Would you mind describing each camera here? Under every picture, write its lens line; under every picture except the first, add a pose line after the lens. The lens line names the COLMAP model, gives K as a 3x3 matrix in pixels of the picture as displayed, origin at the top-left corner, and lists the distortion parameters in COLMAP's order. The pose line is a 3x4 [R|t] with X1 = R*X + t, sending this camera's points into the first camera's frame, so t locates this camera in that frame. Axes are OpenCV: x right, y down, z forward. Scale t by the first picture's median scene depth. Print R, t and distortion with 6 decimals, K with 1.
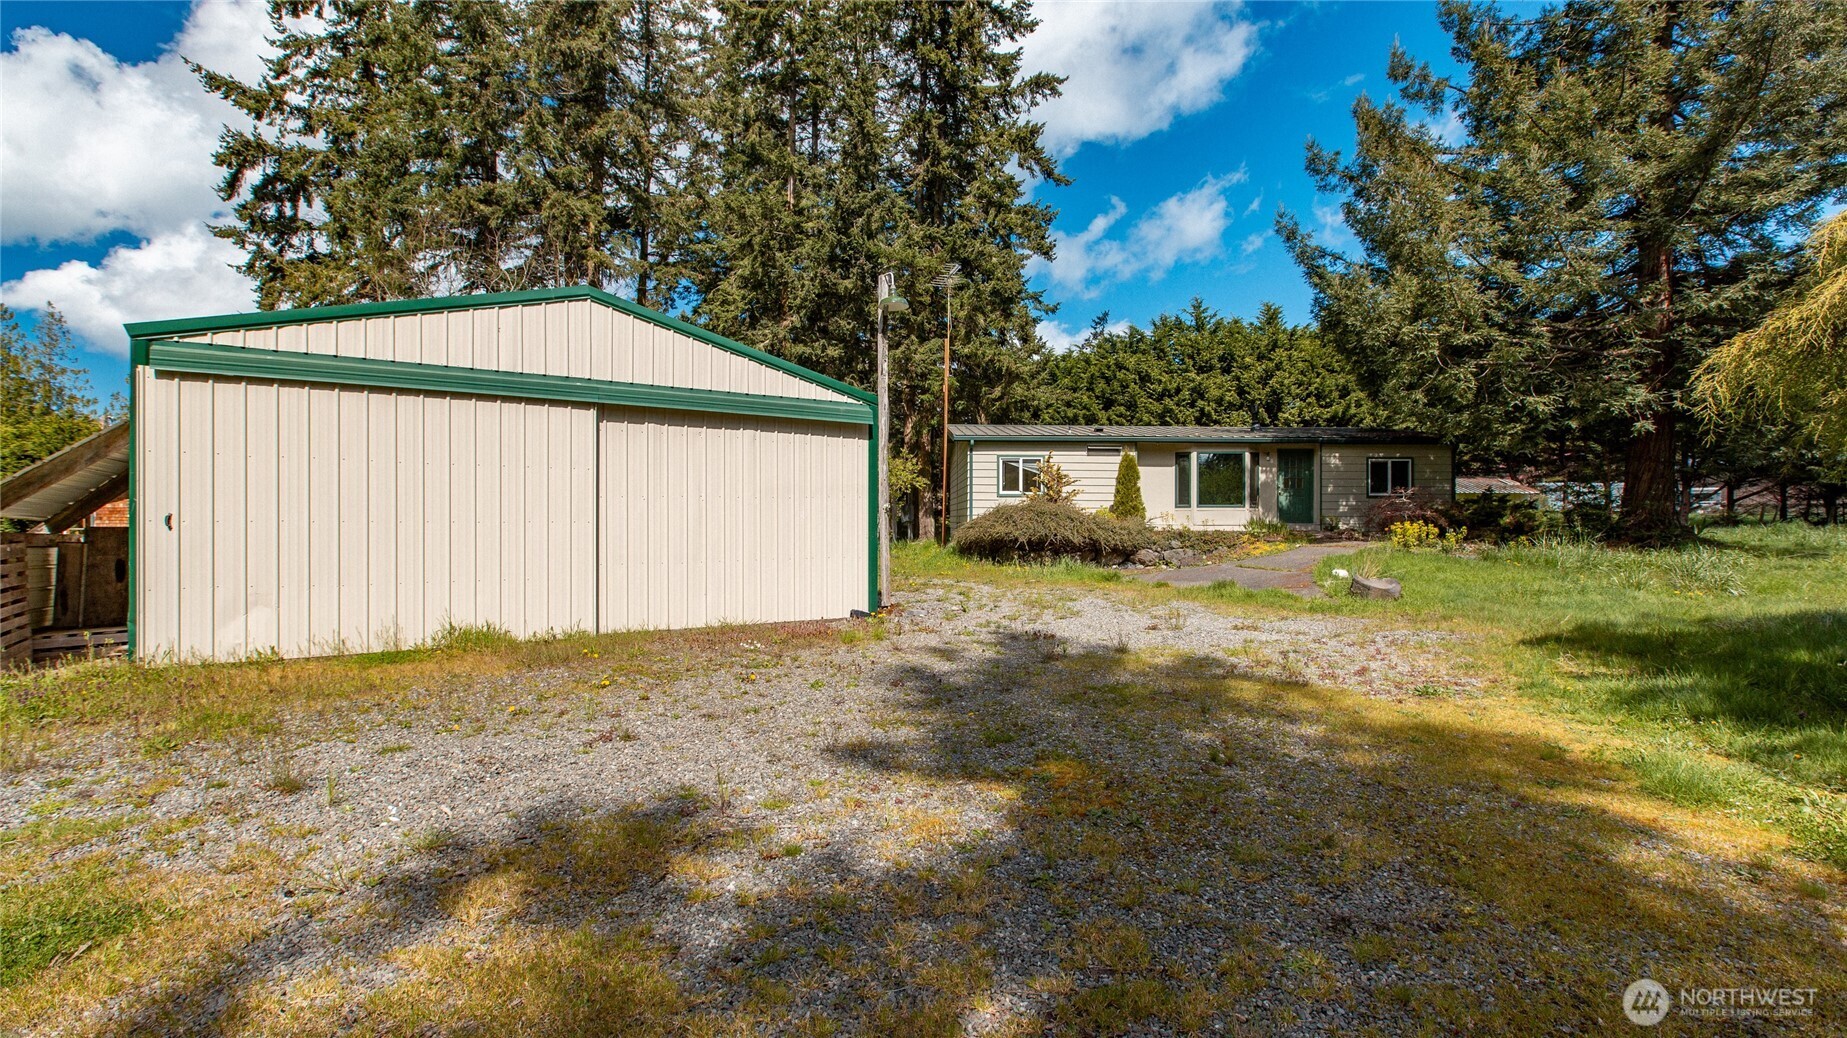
lens RADIAL K [[833.3, 0, 917.5], [0, 833.3, 517.9], [0, 0, 1]] dist [0.003897, 0.000509]
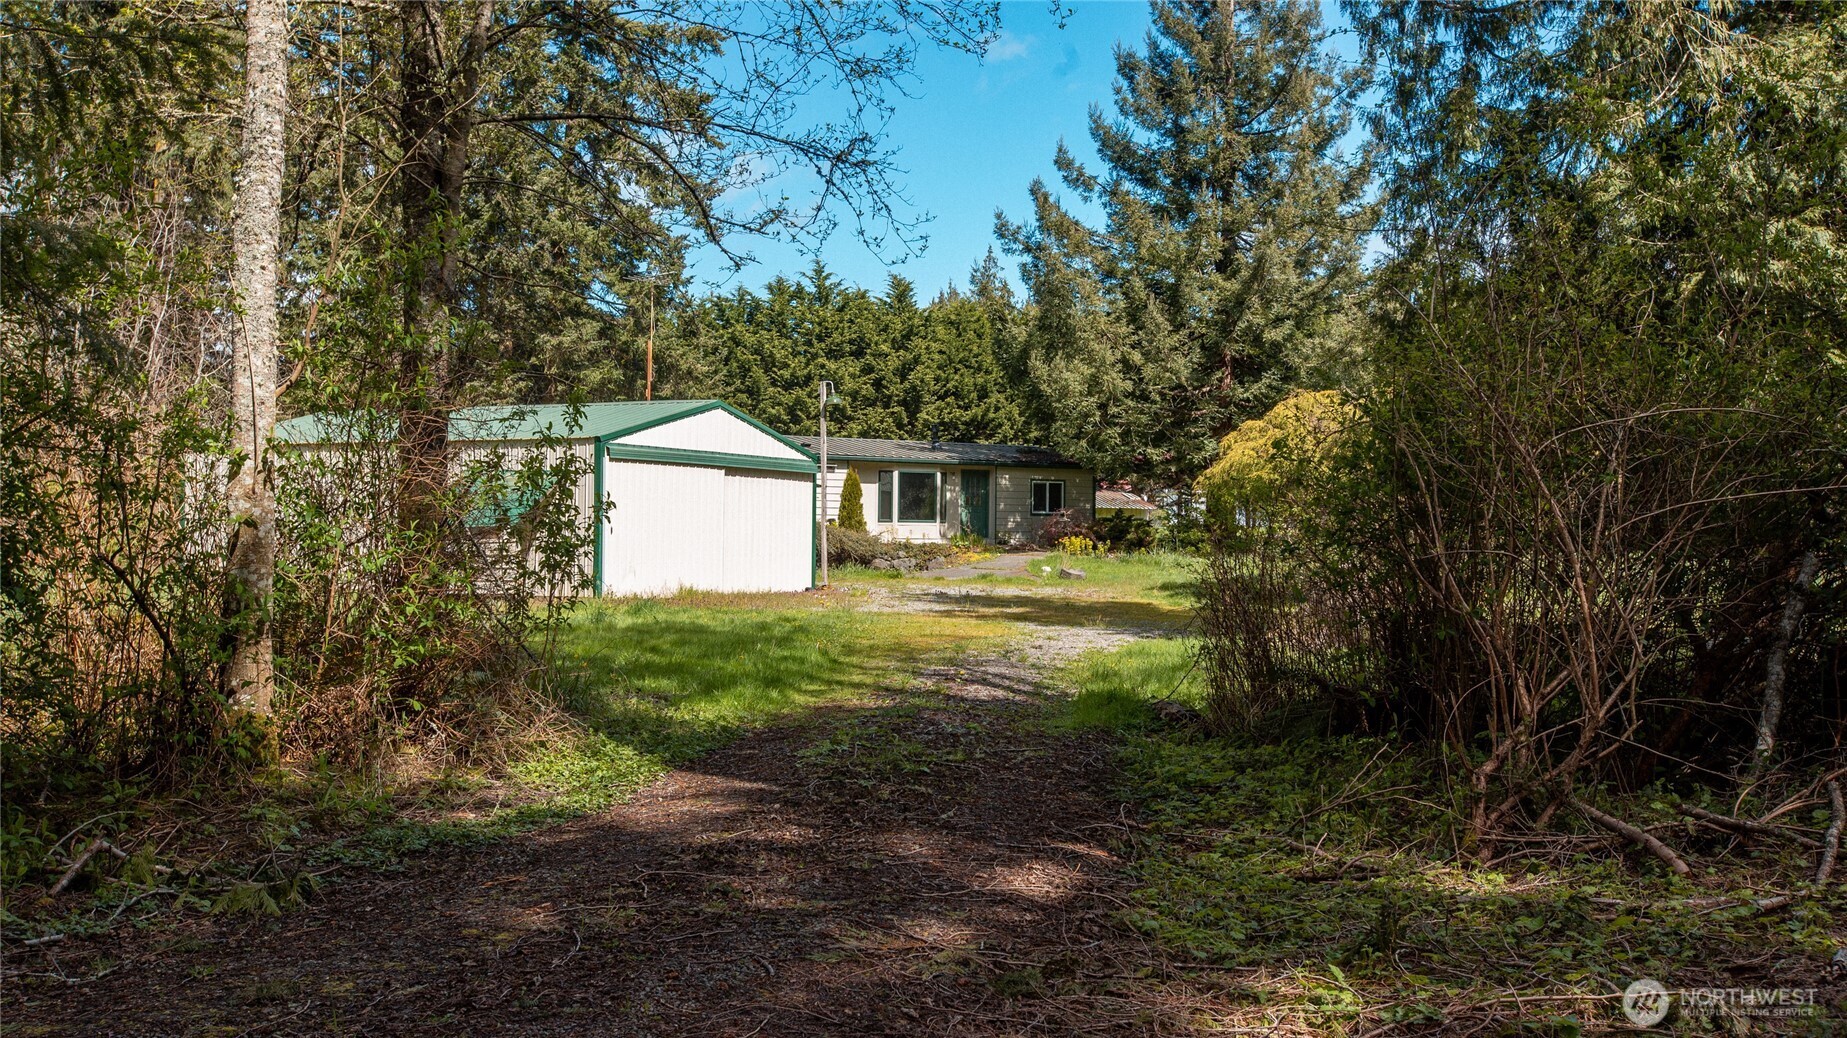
lens RADIAL K [[1848.2, 0, 923.0], [0, 1848.2, 522.0], [0, 0, 1]] dist [-0.018787, 0.000000]
pose [[0.873171, 0.011662, 0.487275, -0.797328], [-0.009749, 0.999932, -0.006463, 0.002322], [-0.487317, 0.000893, 0.873225, -1.098113]]
